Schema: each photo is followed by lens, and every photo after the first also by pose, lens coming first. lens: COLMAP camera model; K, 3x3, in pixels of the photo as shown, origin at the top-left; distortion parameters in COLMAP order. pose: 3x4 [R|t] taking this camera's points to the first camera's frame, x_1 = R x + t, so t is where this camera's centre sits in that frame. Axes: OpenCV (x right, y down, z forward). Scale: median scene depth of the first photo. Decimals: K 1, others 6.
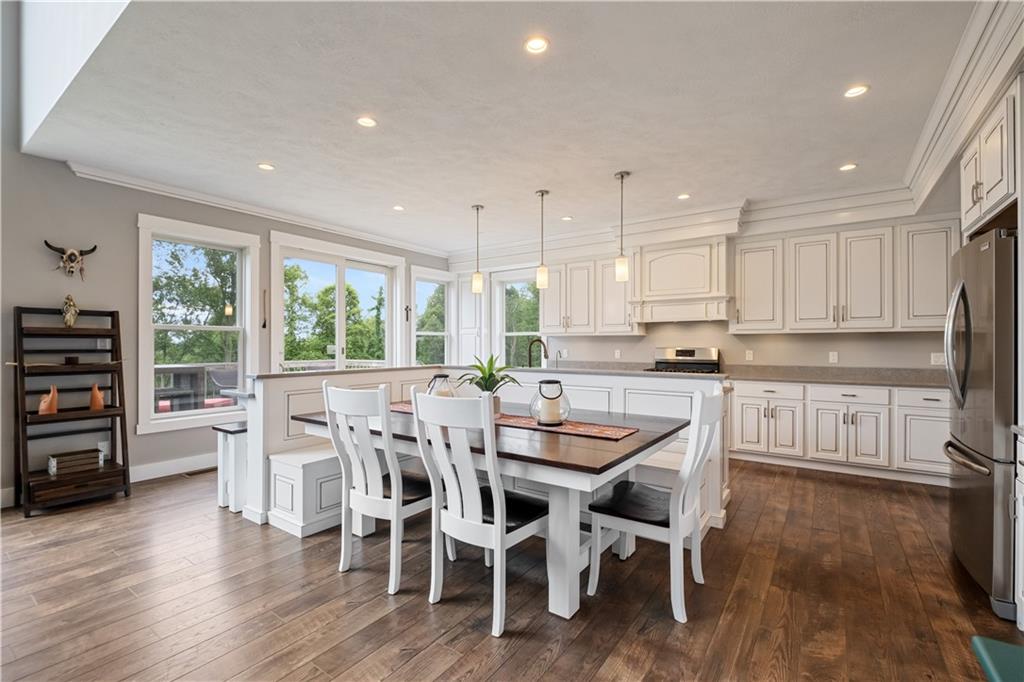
lens RADIAL K [[450.5, 0, 512.5], [0, 450.5, 340.2], [0, 0, 1]] dist [-0.004644, -0.002161]
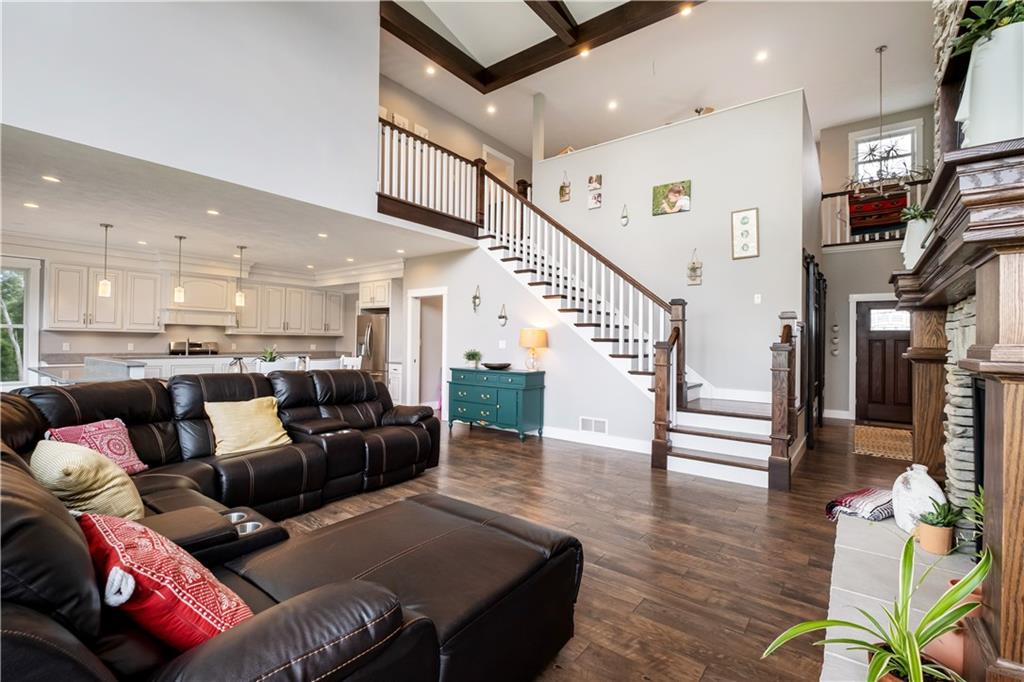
lens RADIAL K [[450.5, 0, 508.3], [0, 450.5, 338.7], [0, 0, 1]] dist [-0.004644, -0.002161]
pose [[0.059598, 0.013735, 0.998128, -1.070045], [-0.011654, 0.999847, -0.013063, 0.013220], [-0.998154, -0.010854, 0.059749, -0.139658]]
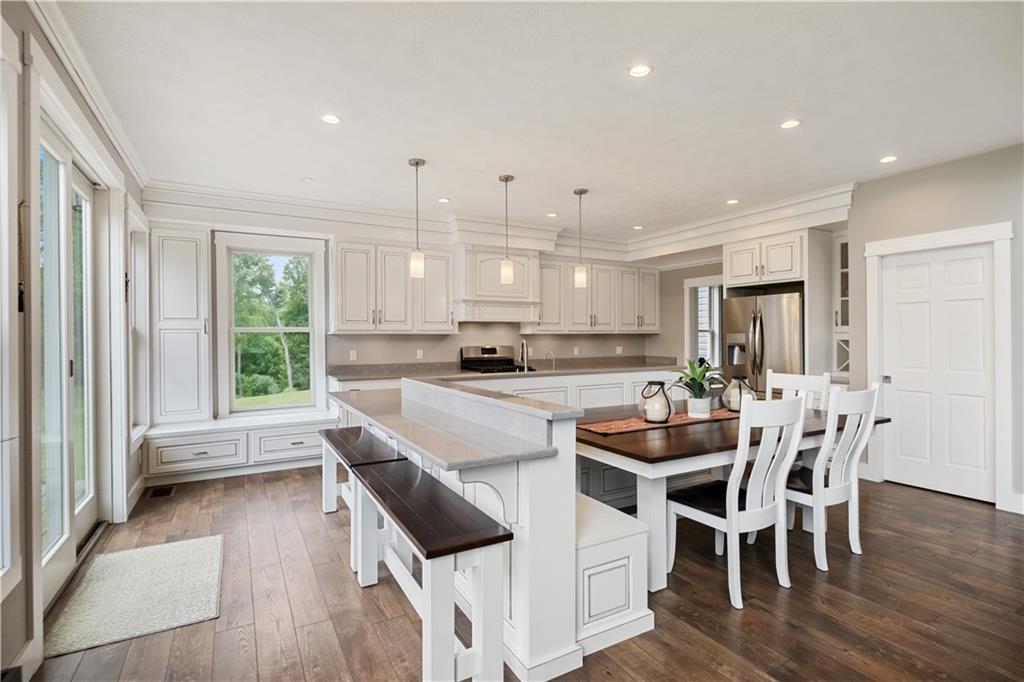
lens RADIAL K [[484.2, 0, 509.7], [0, 484.2, 341.1], [0, 0, 1]] dist [0.017791, 0.000071]
pose [[0.443421, -0.004053, 0.896304, -0.643811], [0.004464, 0.999987, 0.002313, 0.002154], [-0.896302, 0.002975, 0.443433, 0.445276]]
